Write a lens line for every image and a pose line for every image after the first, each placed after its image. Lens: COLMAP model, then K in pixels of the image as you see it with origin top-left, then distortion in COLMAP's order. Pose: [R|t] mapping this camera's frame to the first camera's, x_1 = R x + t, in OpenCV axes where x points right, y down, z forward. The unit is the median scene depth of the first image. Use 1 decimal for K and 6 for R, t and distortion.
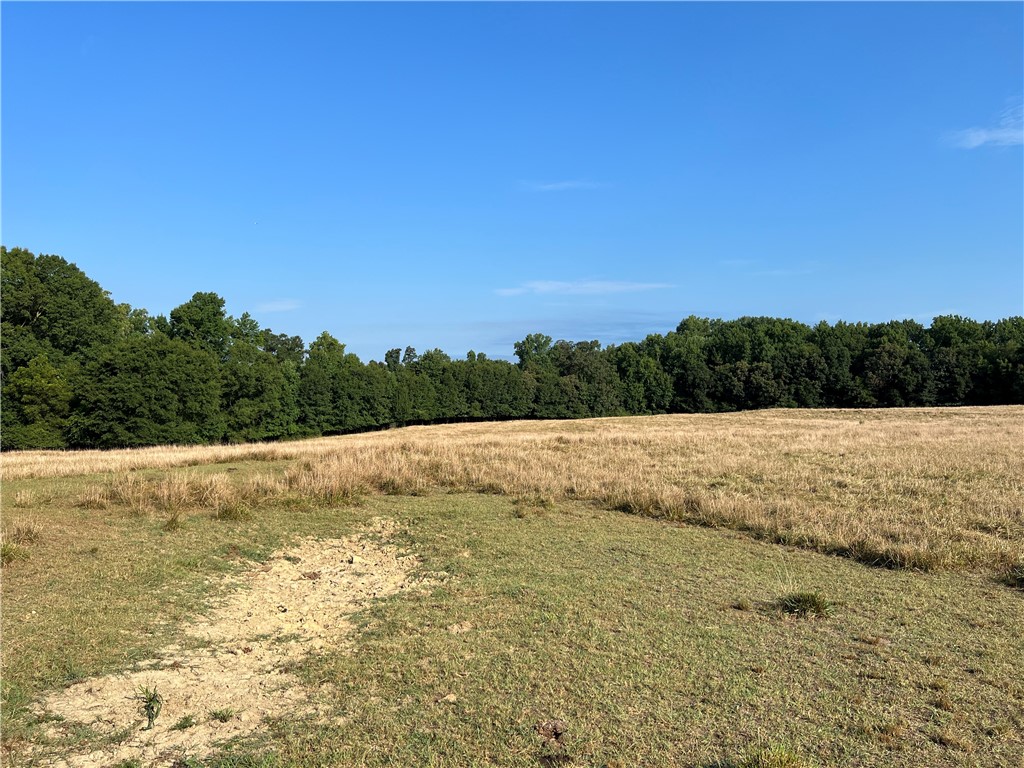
lens RADIAL K [[759.0, 0, 512.0], [0, 759.0, 384.0], [0, 0, 1]] dist [0.057964, -0.074771]
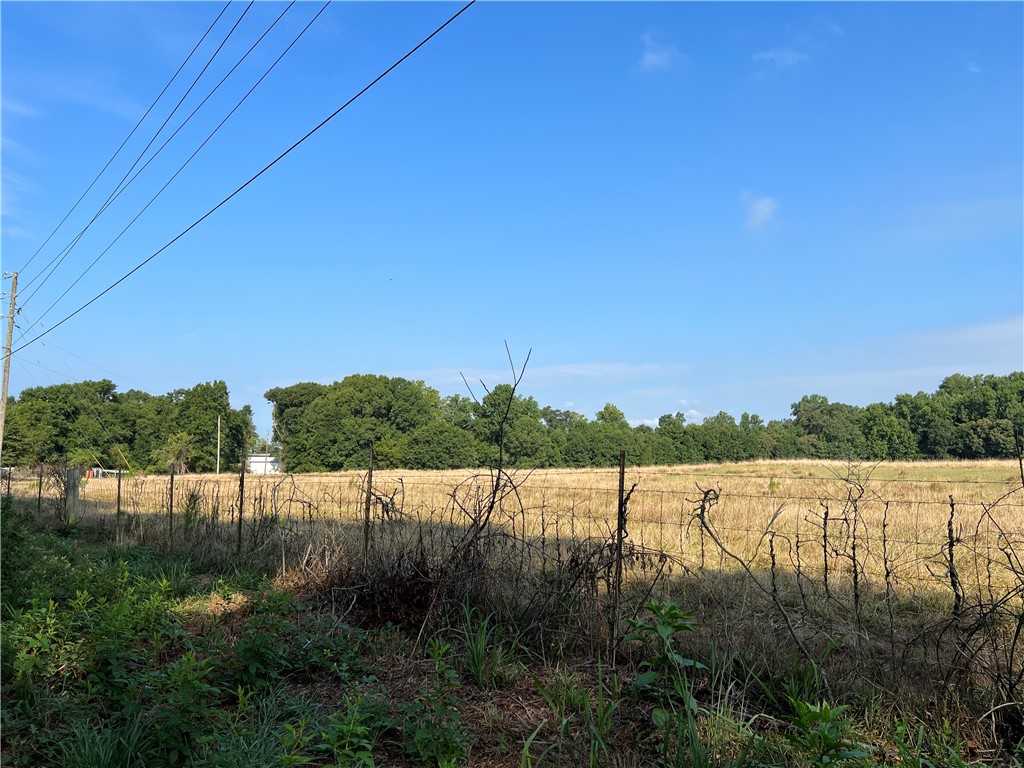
lens RADIAL K [[759.0, 0, 512.0], [0, 759.0, 384.0], [0, 0, 1]] dist [0.057964, -0.074771]
pose [[0.887313, -0.047766, -0.458687, 0.215069], [0.013716, 0.996915, -0.077281, -0.005336], [0.460964, 0.062281, 0.885231, -0.214950]]
